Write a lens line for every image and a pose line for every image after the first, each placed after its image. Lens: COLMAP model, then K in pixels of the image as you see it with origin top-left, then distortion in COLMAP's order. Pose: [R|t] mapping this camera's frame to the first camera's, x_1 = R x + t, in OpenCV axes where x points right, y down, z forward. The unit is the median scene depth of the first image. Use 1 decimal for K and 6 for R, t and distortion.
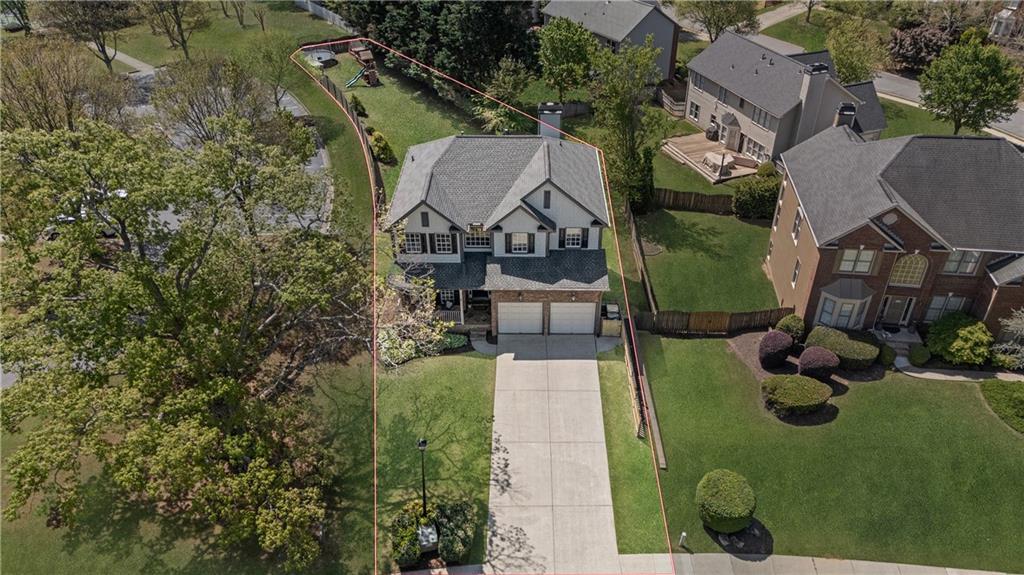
lens RADIAL K [[751.3, 0, 512.0], [0, 751.3, 287.5], [0, 0, 1]] dist [0.037365, -0.003076]
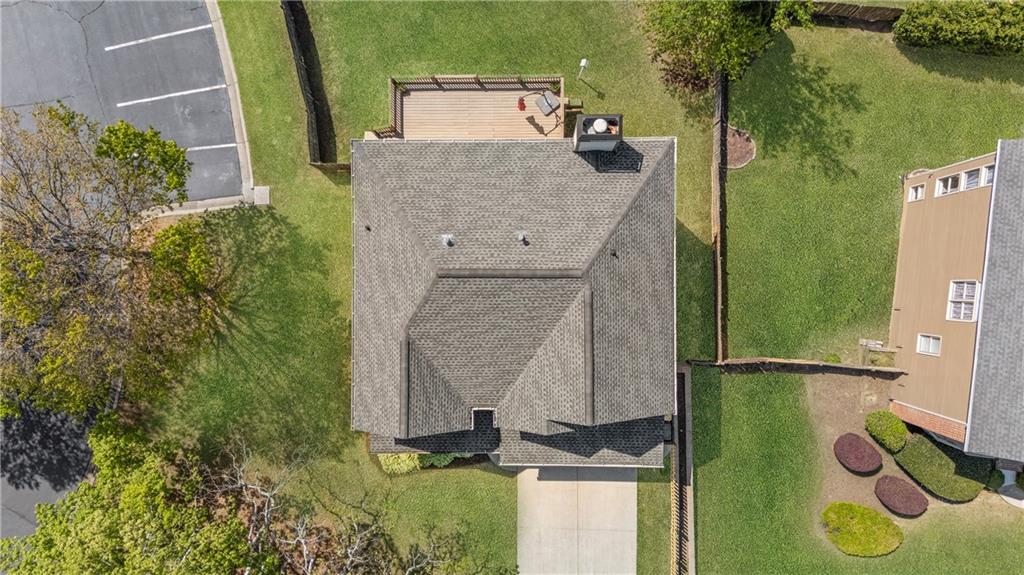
lens RADIAL K [[746.7, 0, 516.2], [0, 746.7, 287.5], [0, 0, 1]] dist [0.055163, -0.003841]
pose [[0.999553, -0.018520, -0.023467, 0.001462], [0.029836, 0.568541, 0.822114, -0.714825], [-0.001884, -0.822447, 0.568839, 0.693460]]
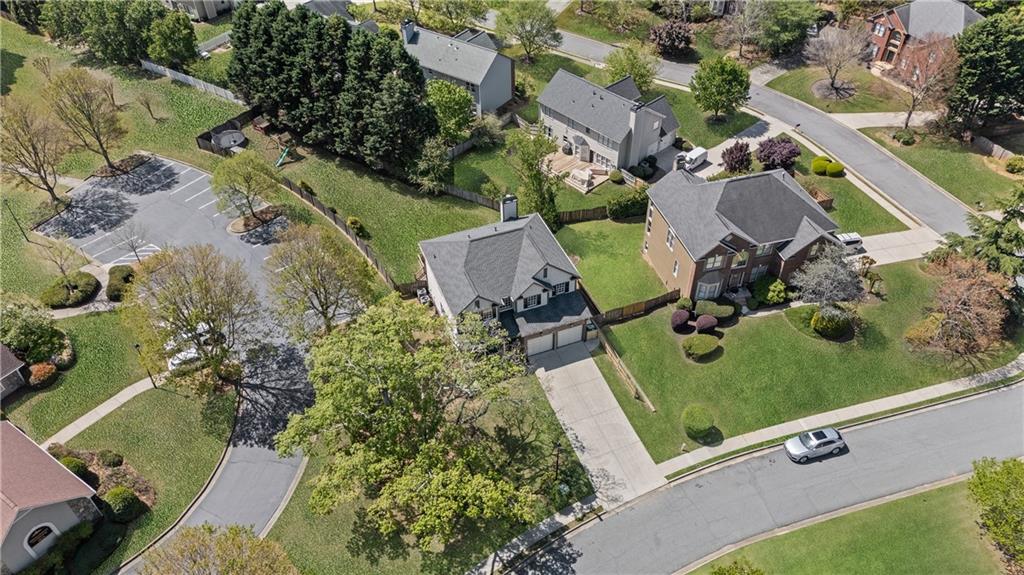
lens RADIAL K [[746.7, 0, 516.2], [0, 746.7, 287.5], [0, 0, 1]] dist [0.055163, -0.003841]
pose [[0.925412, -0.258510, 0.277102, -0.454233], [0.218901, 0.961528, 0.165973, -0.359103], [-0.309347, -0.092936, 0.946397, -0.494177]]
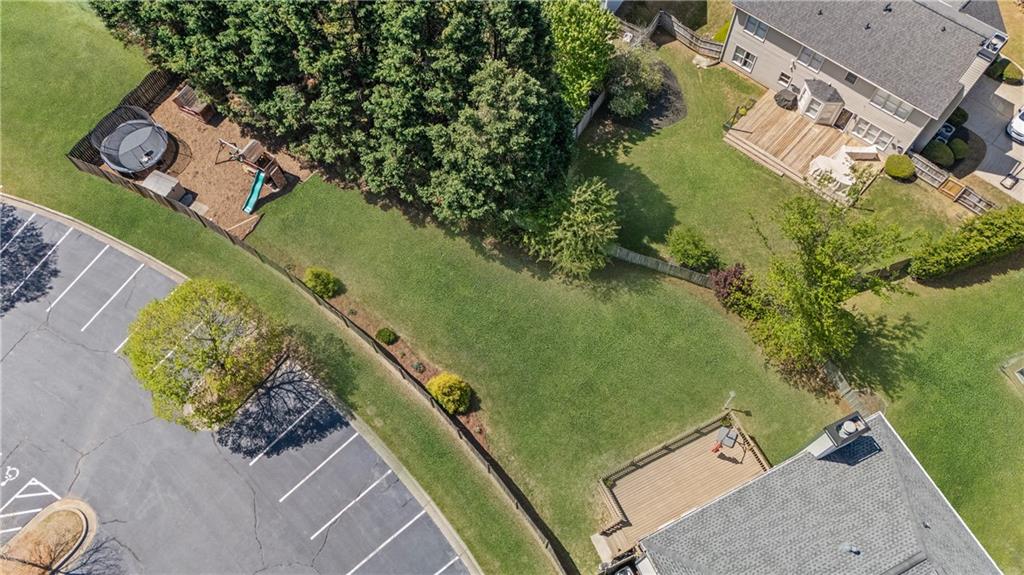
lens RADIAL K [[746.7, 0, 516.2], [0, 746.7, 287.5], [0, 0, 1]] dist [0.055163, -0.003841]
pose [[0.887250, -0.417932, 0.195244, -0.315010], [0.272817, 0.816719, 0.508470, -0.852667], [-0.371965, -0.397874, 0.838653, 0.713273]]
